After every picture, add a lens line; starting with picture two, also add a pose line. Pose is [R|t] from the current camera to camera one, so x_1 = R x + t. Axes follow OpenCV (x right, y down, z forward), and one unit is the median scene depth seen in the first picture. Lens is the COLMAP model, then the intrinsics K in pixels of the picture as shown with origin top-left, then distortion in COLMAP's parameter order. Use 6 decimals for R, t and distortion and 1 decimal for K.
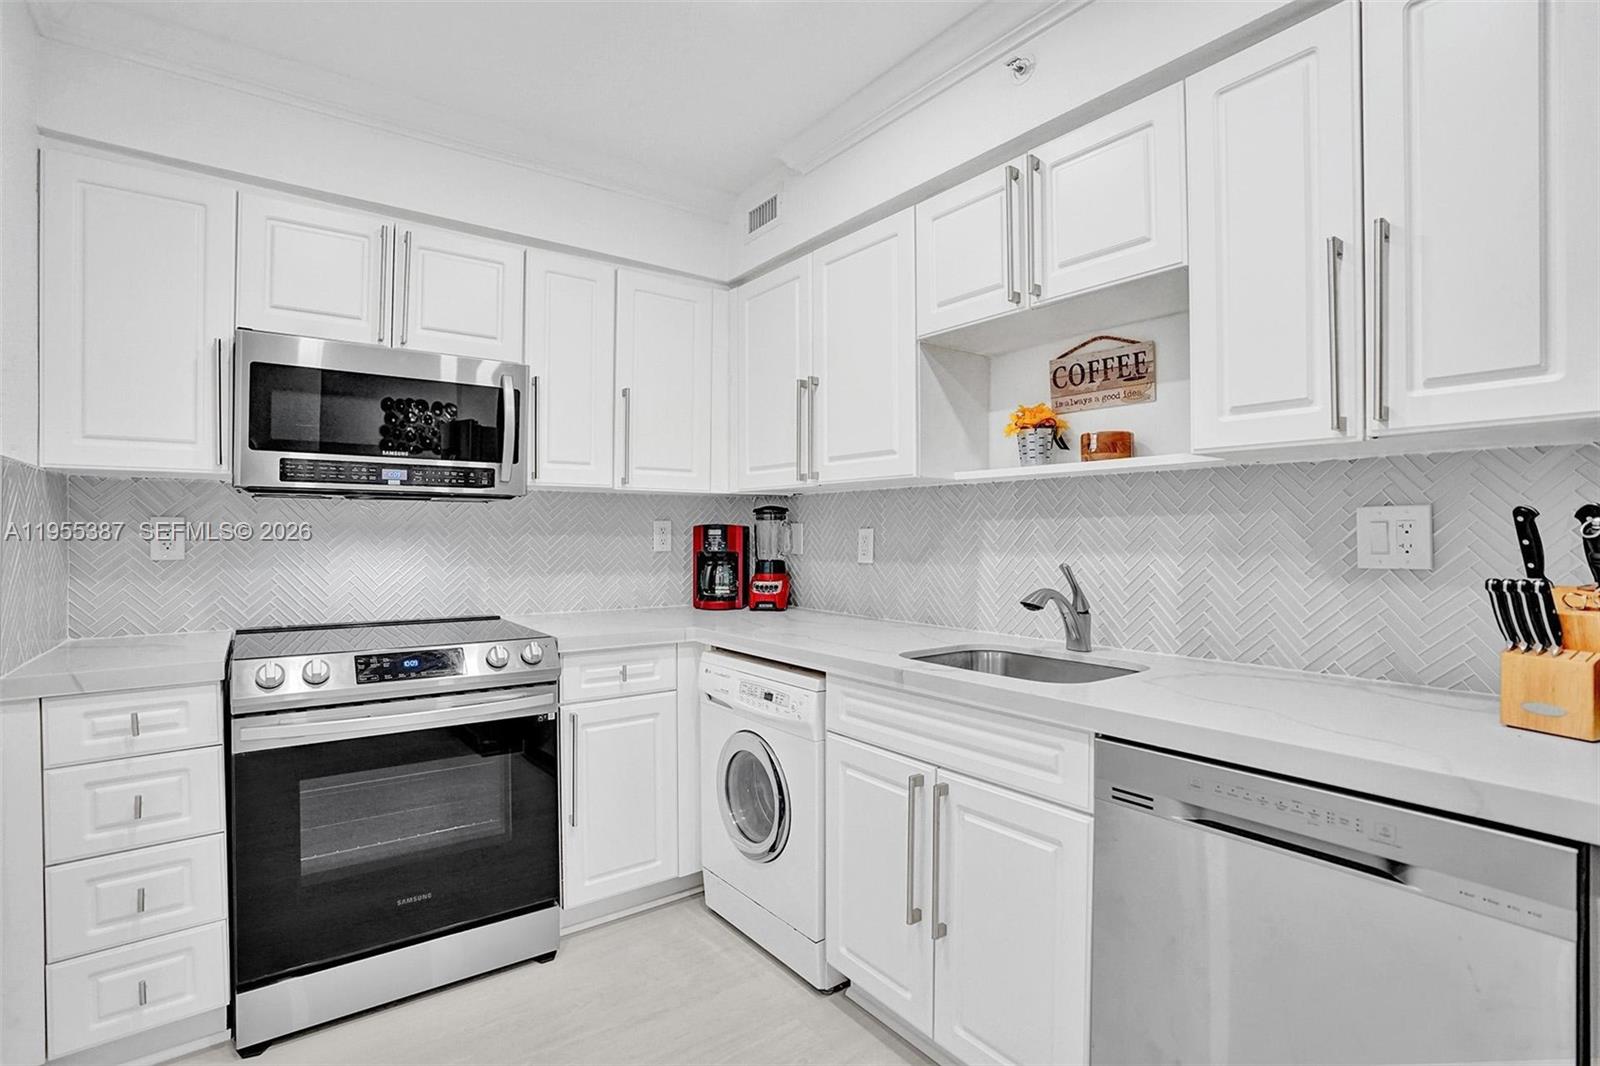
lens RADIAL K [[754.1, 0, 811.6], [0, 754.1, 535.4], [0, 0, 1]] dist [-0.037502, 0.000695]
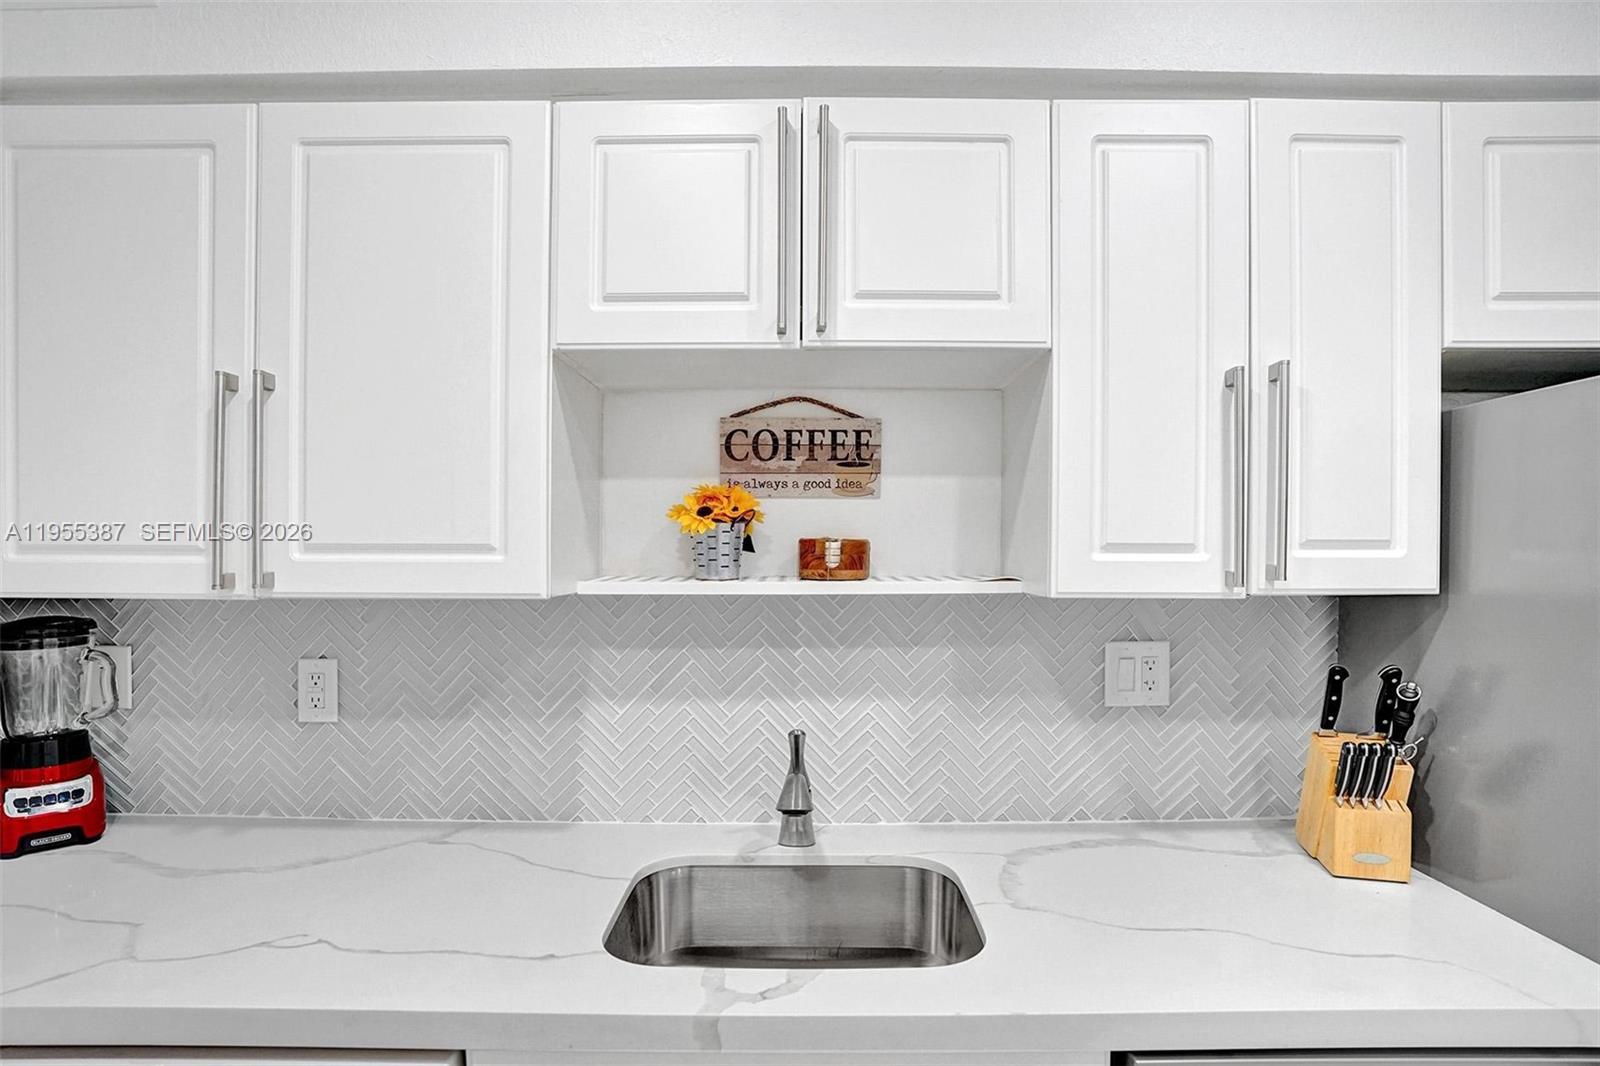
lens RADIAL K [[797.6, 0, 802.2], [0, 797.6, 574.7], [0, 0, 1]] dist [-0.063324, 0.027230]
pose [[0.612355, -0.028236, 0.790079, -0.217231], [0.004665, 0.999474, 0.032104, -0.120047], [-0.790569, -0.015973, 0.612164, 0.528096]]
